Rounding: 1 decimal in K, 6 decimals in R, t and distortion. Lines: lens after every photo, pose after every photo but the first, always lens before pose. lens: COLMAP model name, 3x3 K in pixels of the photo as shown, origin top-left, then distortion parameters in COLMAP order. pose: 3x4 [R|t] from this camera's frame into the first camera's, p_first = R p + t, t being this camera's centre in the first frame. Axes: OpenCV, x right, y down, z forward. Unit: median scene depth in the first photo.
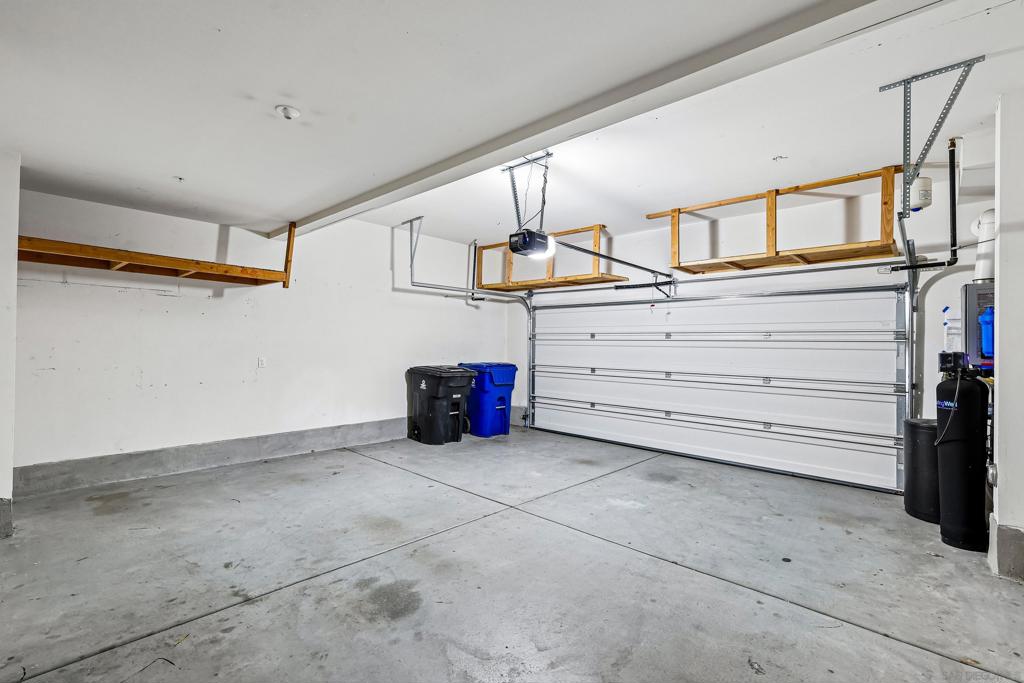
lens RADIAL K [[469.4, 0, 508.2], [0, 469.4, 340.9], [0, 0, 1]] dist [0.002533, 0.000189]
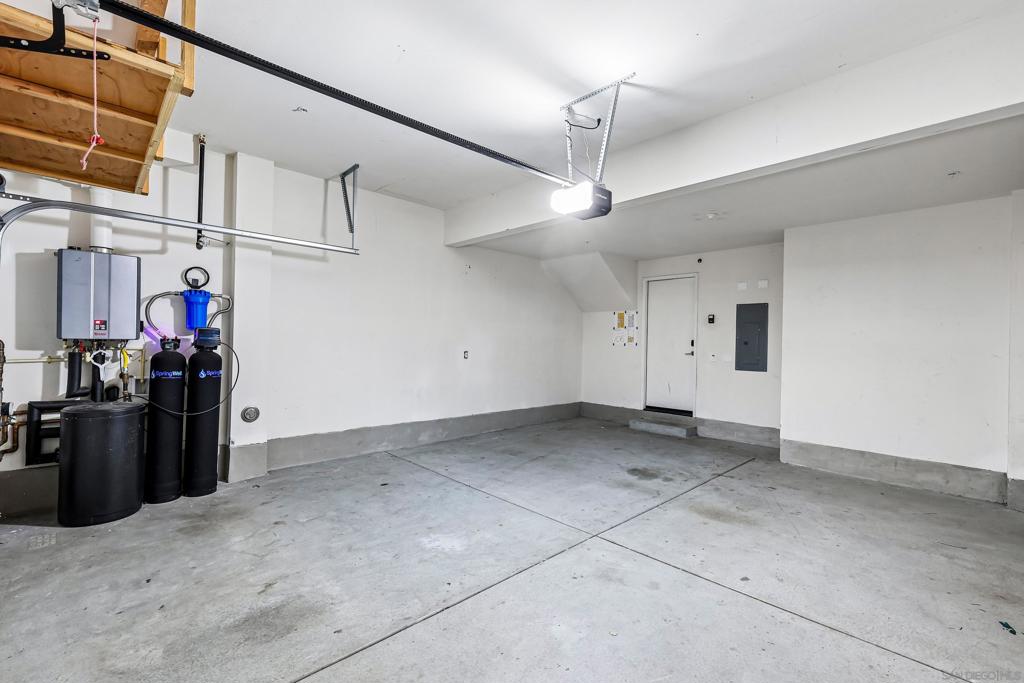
lens RADIAL K [[446.4, 0, 515.9], [0, 446.4, 341.1], [0, 0, 1]] dist [0.004881, 0.000387]
pose [[-0.997370, -0.034104, 0.063947, 0.123402], [-0.034684, 0.999366, -0.007982, 0.037884], [-0.063634, -0.010179, -0.997921, 2.065387]]
